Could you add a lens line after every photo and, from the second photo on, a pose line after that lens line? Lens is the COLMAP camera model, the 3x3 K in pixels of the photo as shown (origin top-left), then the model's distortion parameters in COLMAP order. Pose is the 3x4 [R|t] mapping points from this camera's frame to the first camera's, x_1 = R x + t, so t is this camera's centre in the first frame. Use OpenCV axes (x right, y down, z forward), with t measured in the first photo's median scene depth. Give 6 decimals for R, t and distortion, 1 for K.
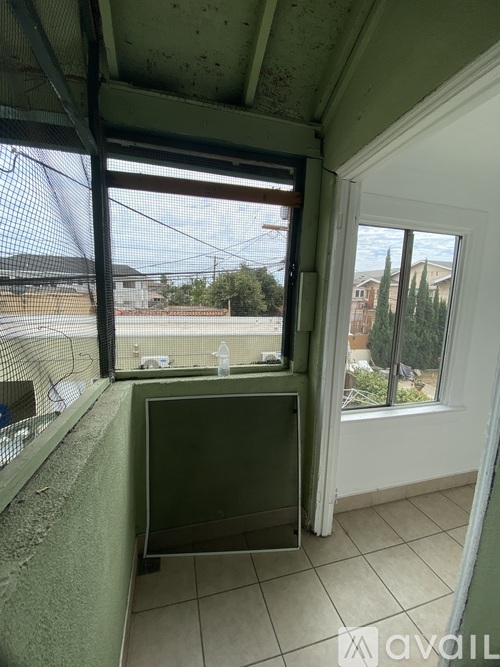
lens RADIAL K [[275.0, 0, 247.7], [0, 275.0, 332.5], [0, 0, 1]] dist [0.002182, -0.001587]
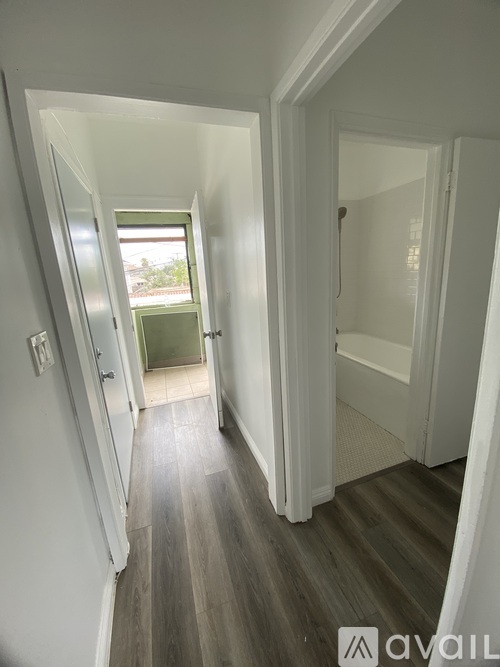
lens RADIAL K [[275.0, 0, 254.1], [0, 275.0, 333.8], [0, 0, 1]] dist [0.002182, -0.001587]
pose [[0.992761, -0.109786, 0.048701, 0.032573], [0.104643, 0.989681, 0.097883, 0.013363], [-0.058944, -0.092078, 0.994006, -0.096375]]
